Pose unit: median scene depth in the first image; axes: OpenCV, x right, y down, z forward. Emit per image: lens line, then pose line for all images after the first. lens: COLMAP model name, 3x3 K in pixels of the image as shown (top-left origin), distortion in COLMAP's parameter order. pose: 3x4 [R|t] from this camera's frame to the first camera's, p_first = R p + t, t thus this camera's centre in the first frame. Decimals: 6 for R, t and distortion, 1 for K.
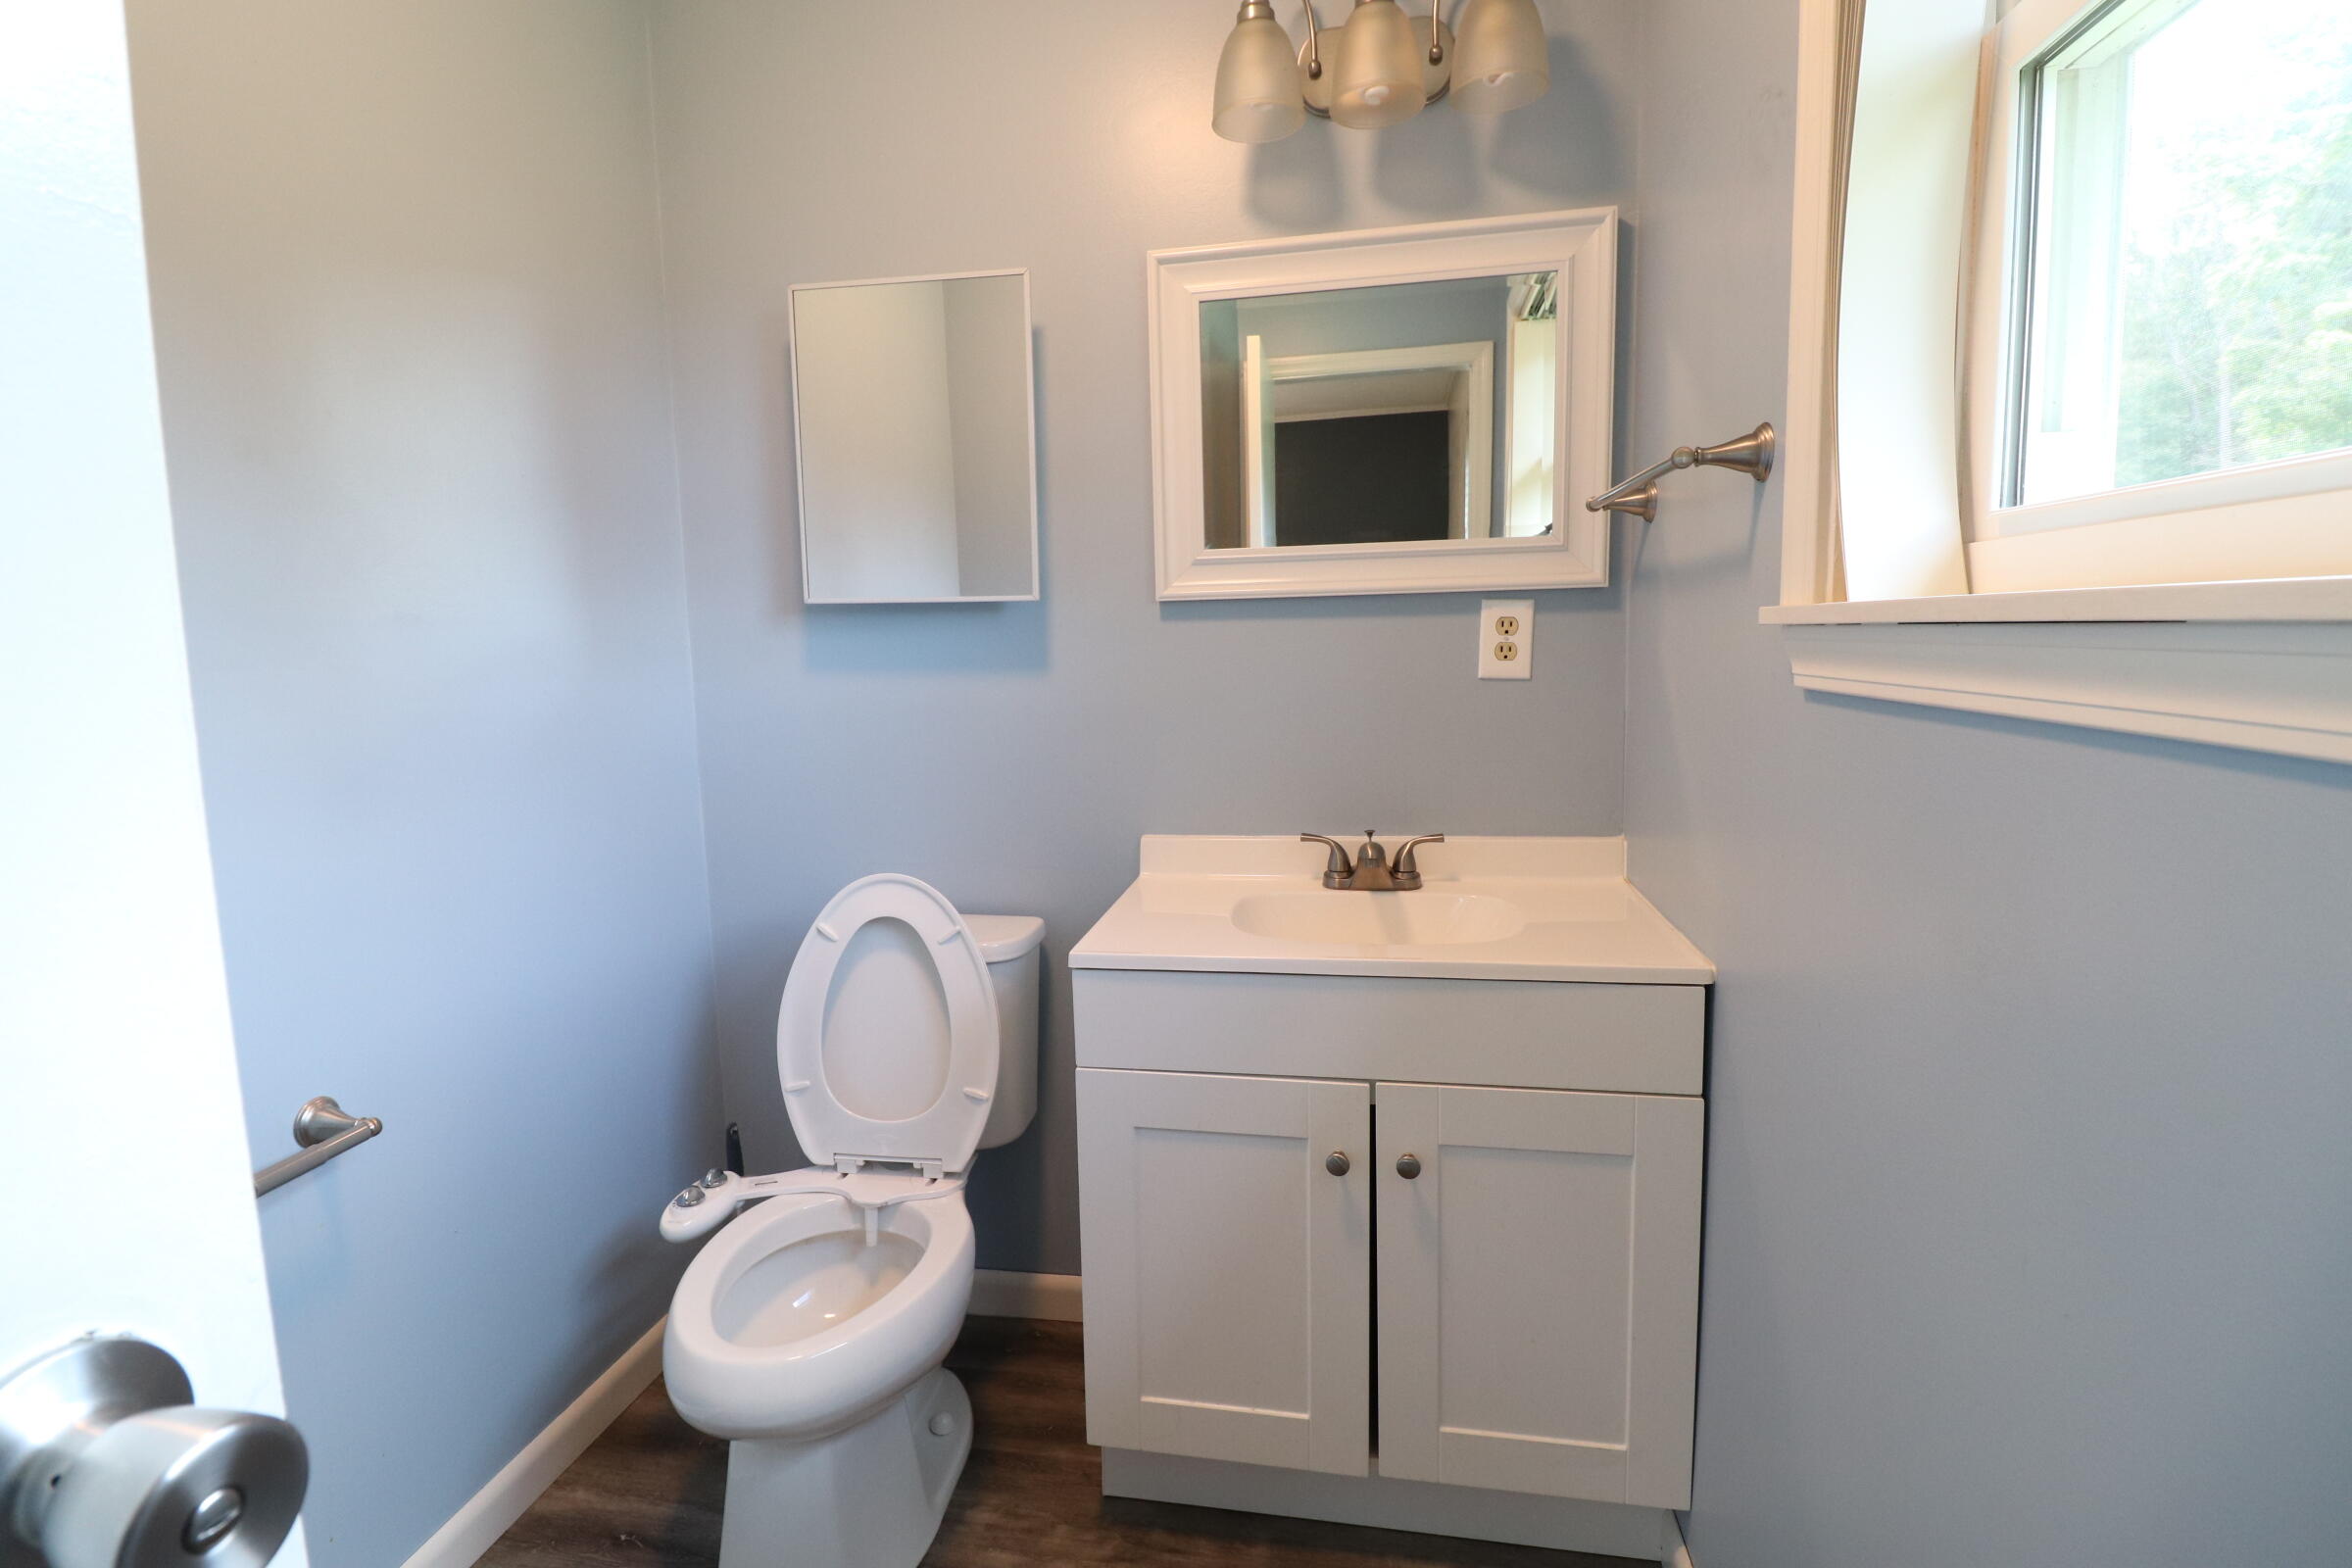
lens RADIAL K [[1085.1, 0, 1165.9], [0, 1085.1, 758.2], [0, 0, 1]] dist [-0.000556, -0.013525]
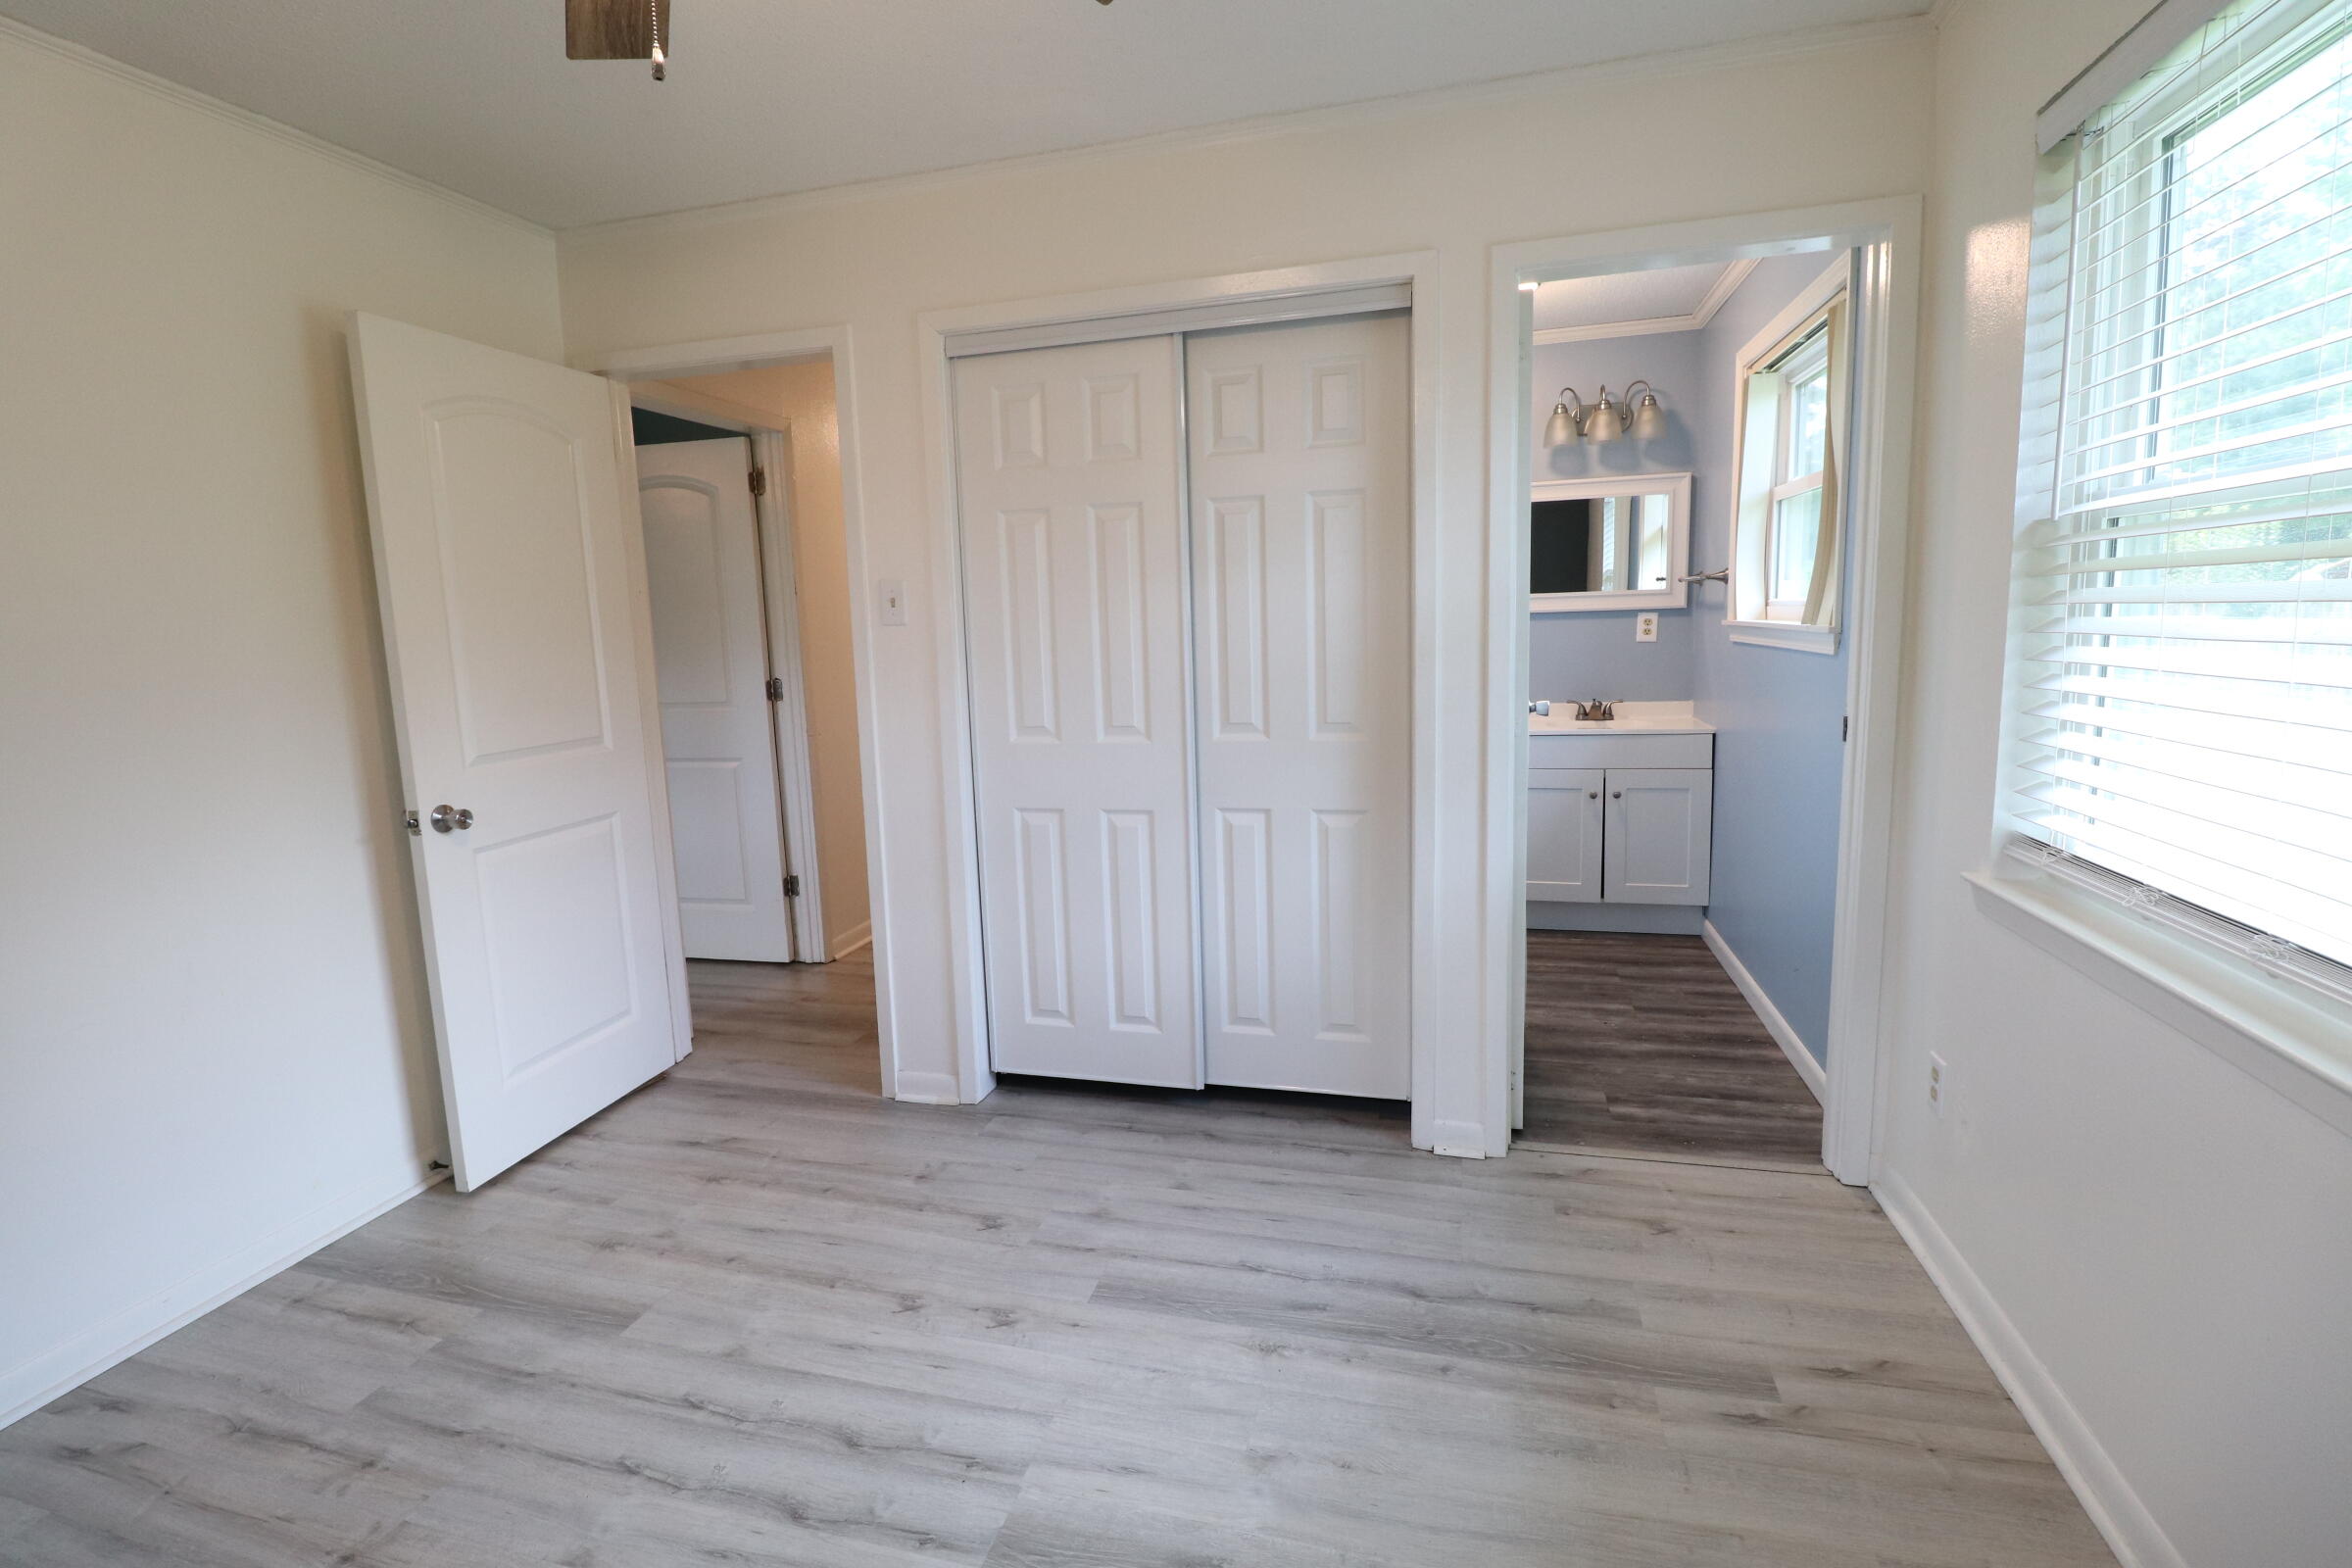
lens RADIAL K [[1085.1, 0, 1165.9], [0, 1085.1, 758.2], [0, 0, 1]] dist [-0.000556, -0.013525]
pose [[0.995855, 0.002377, -0.090922, -0.681800], [-0.000640, 0.999817, 0.019132, 0.178003], [0.090951, -0.018995, 0.995674, -1.937542]]
